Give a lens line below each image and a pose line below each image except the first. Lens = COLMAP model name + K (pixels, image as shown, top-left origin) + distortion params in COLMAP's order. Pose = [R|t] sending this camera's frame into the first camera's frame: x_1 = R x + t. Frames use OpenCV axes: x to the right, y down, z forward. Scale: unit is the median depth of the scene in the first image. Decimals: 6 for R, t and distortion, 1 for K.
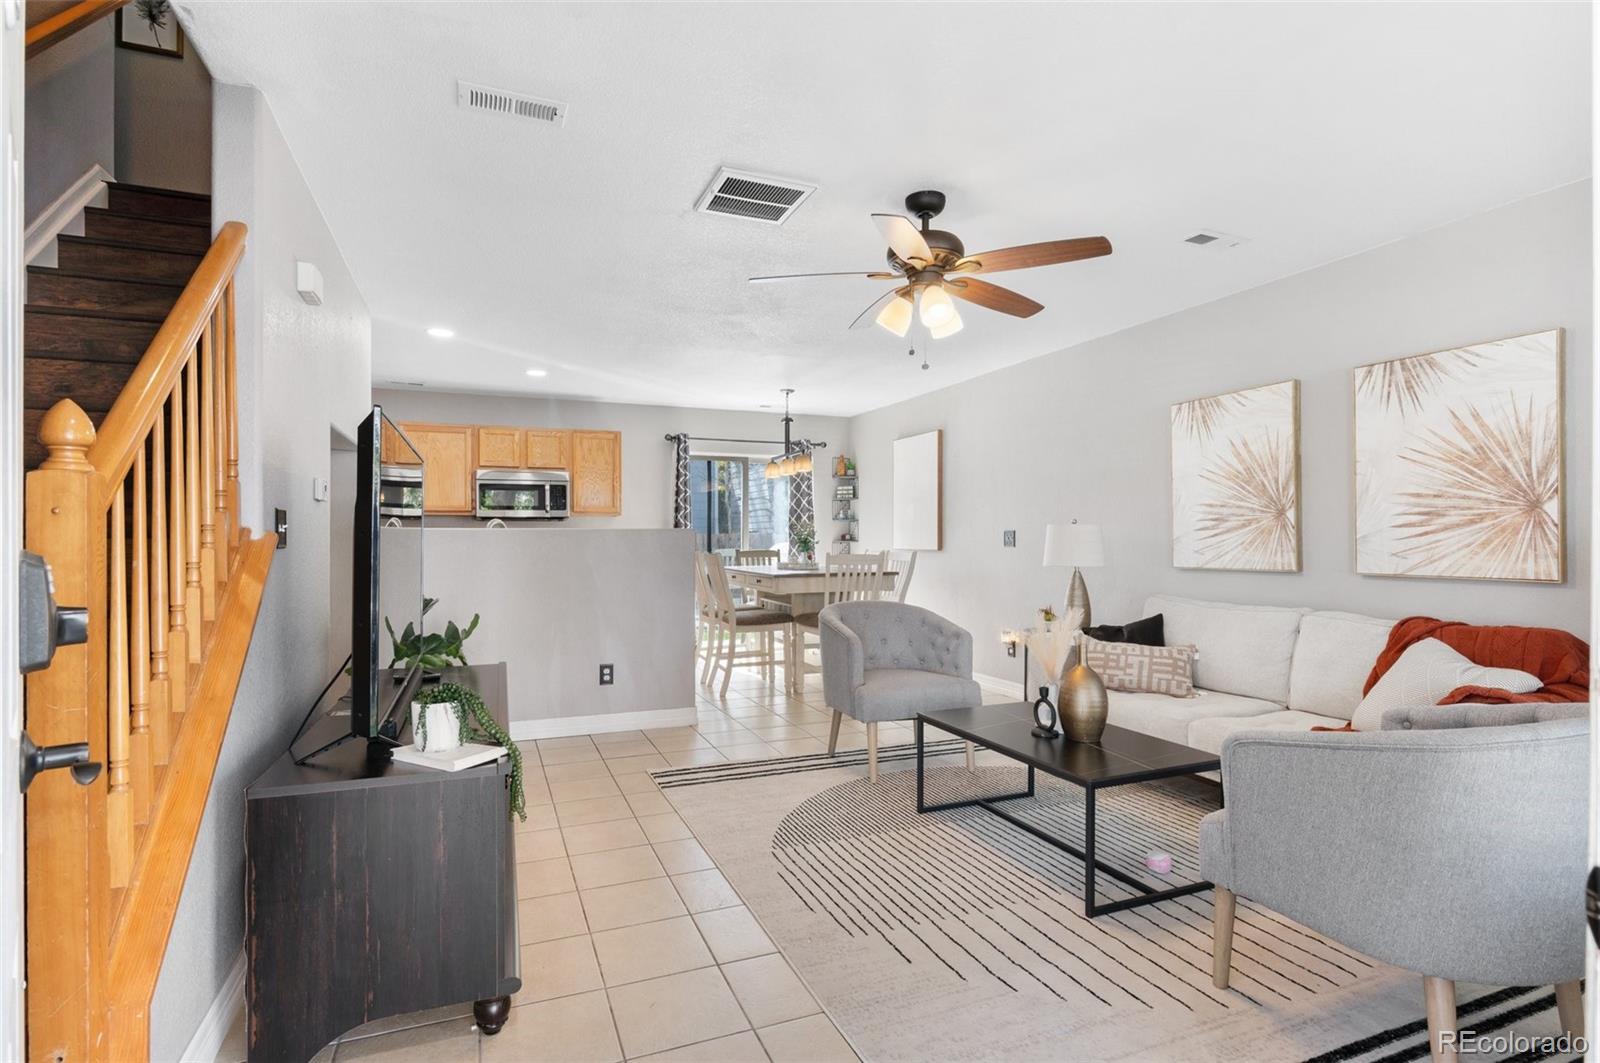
lens RADIAL K [[783.3, 0, 792.6], [0, 783.3, 533.3], [0, 0, 1]] dist [-0.004889, -0.000726]
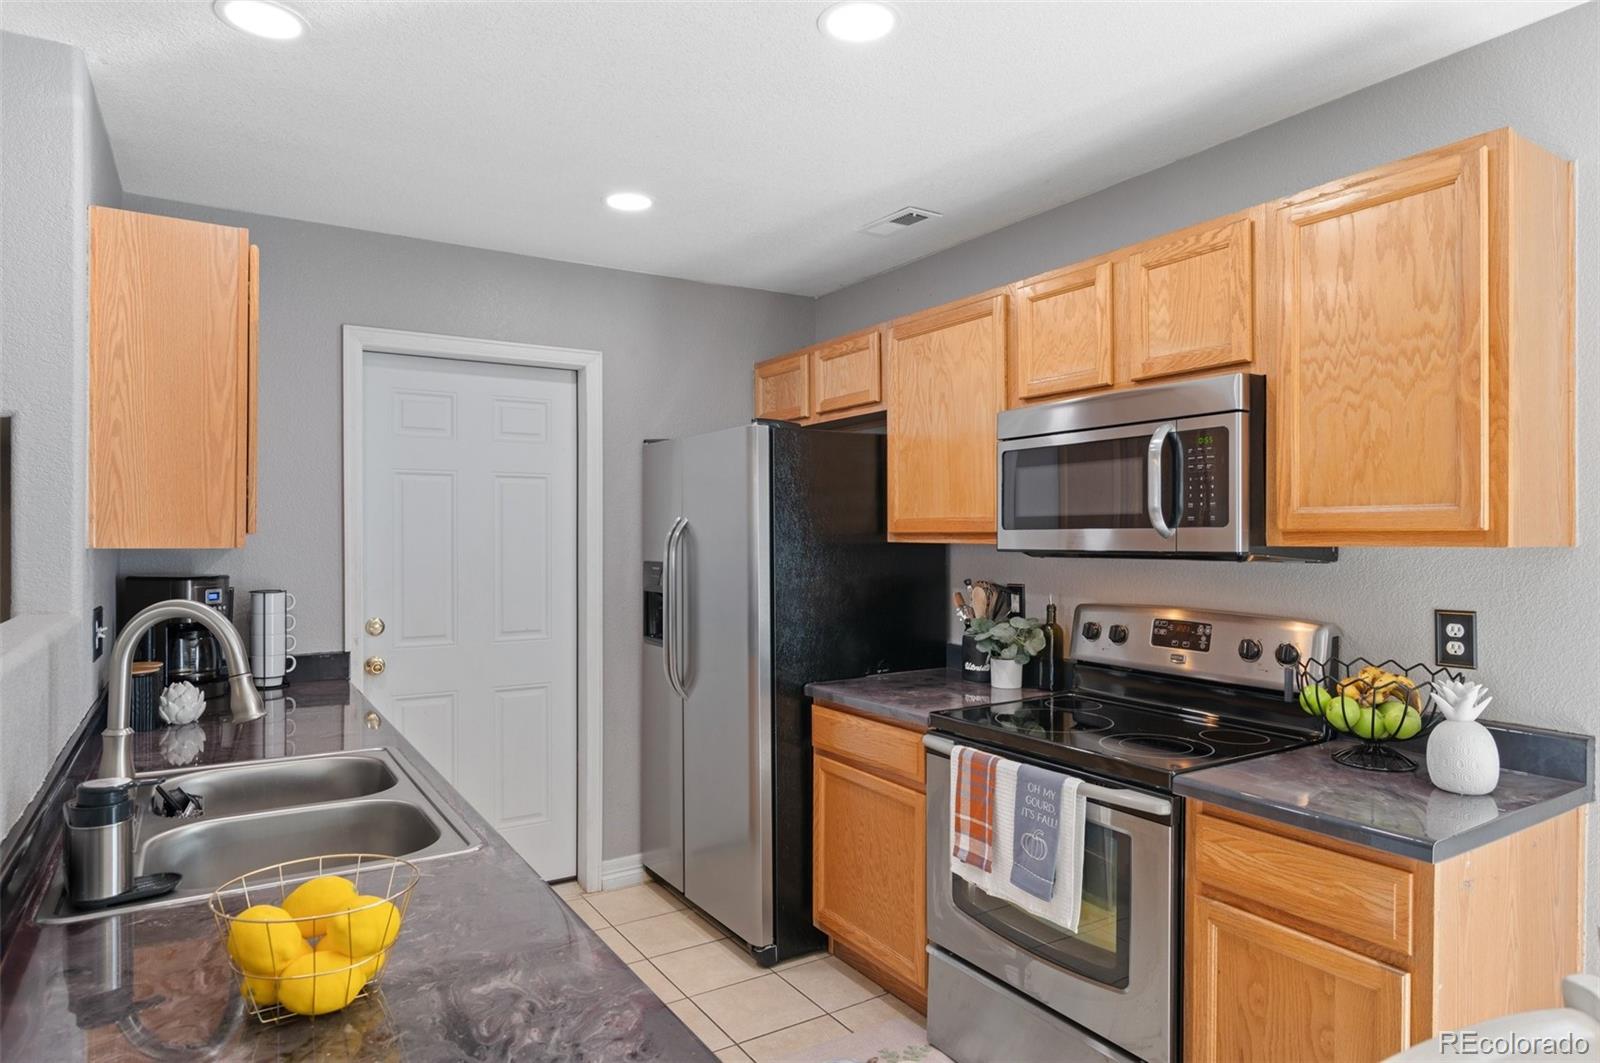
lens RADIAL K [[940.3, 0, 795.3], [0, 940.3, 536.0], [0, 0, 1]] dist [-0.001746, -0.002084]
pose [[0.180853, 0.002943, -0.983506, -0.028514], [0.004971, 0.999980, 0.003906, -0.050881], [0.983498, -0.005596, 0.180835, 1.455198]]
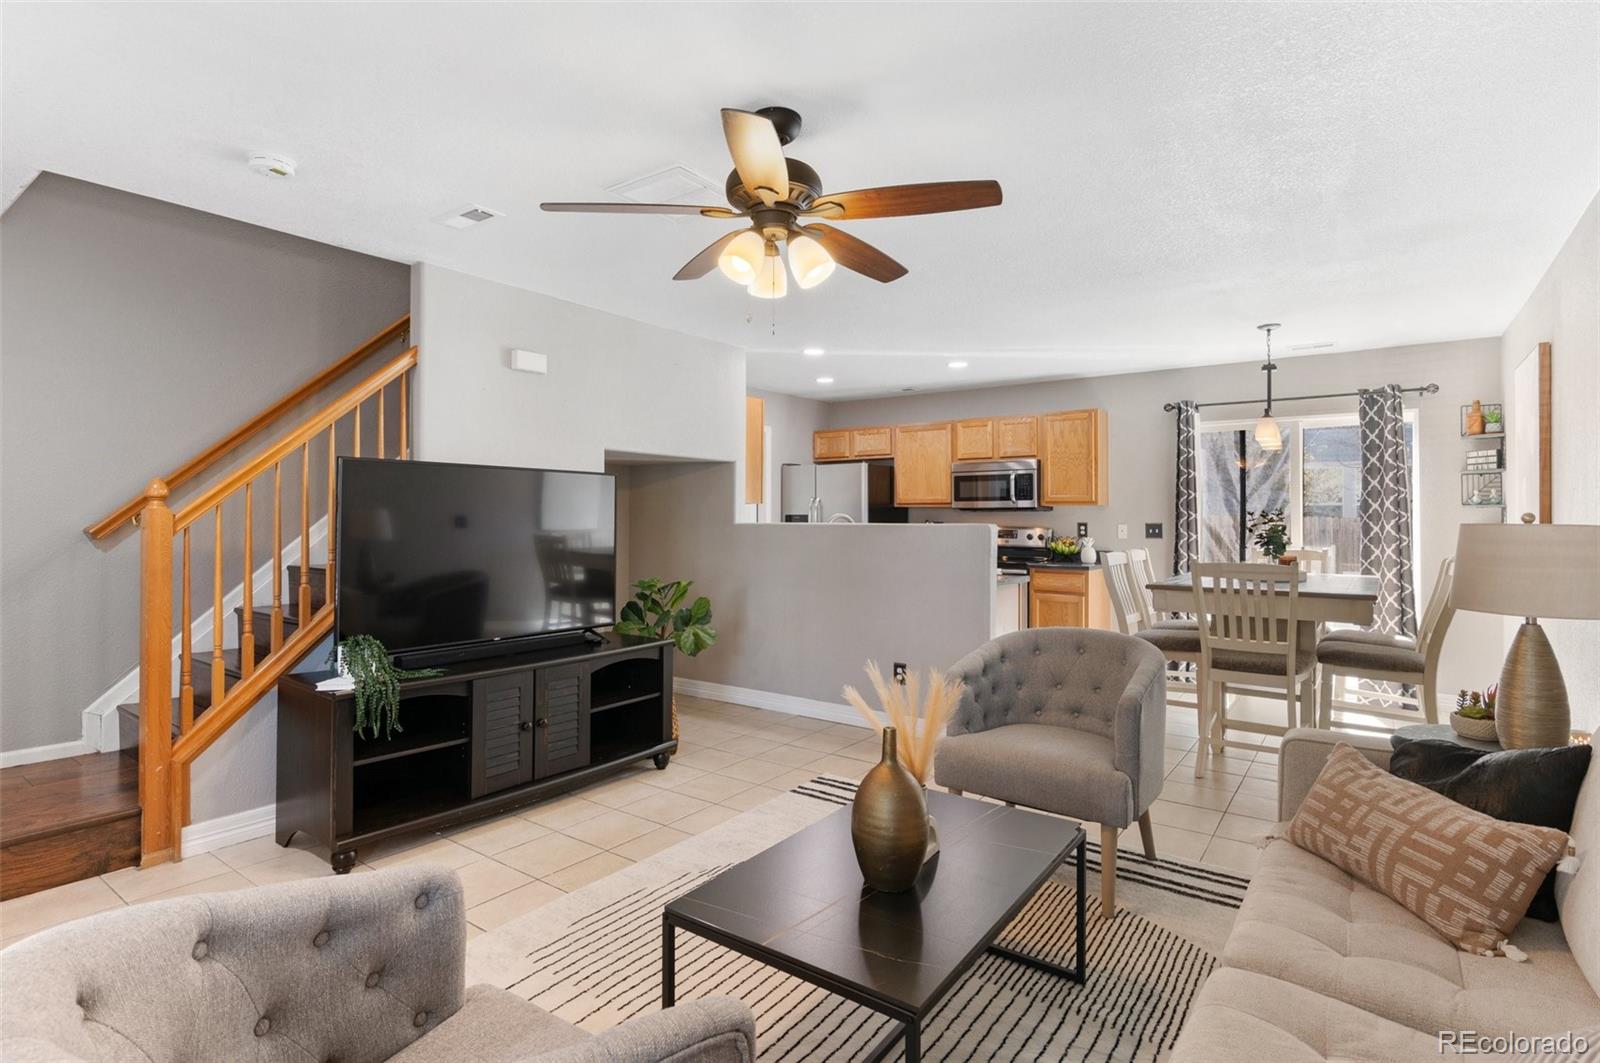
lens RADIAL K [[793.1, 0, 793.1], [0, 793.1, 505.0], [0, 0, 1]] dist [-0.006406, -0.000584]
pose [[0.523524, -0.010837, -0.851942, 0.667032], [0.000153, 0.999920, -0.012625, -0.021043], [0.852011, 0.006479, 0.523484, 0.463296]]
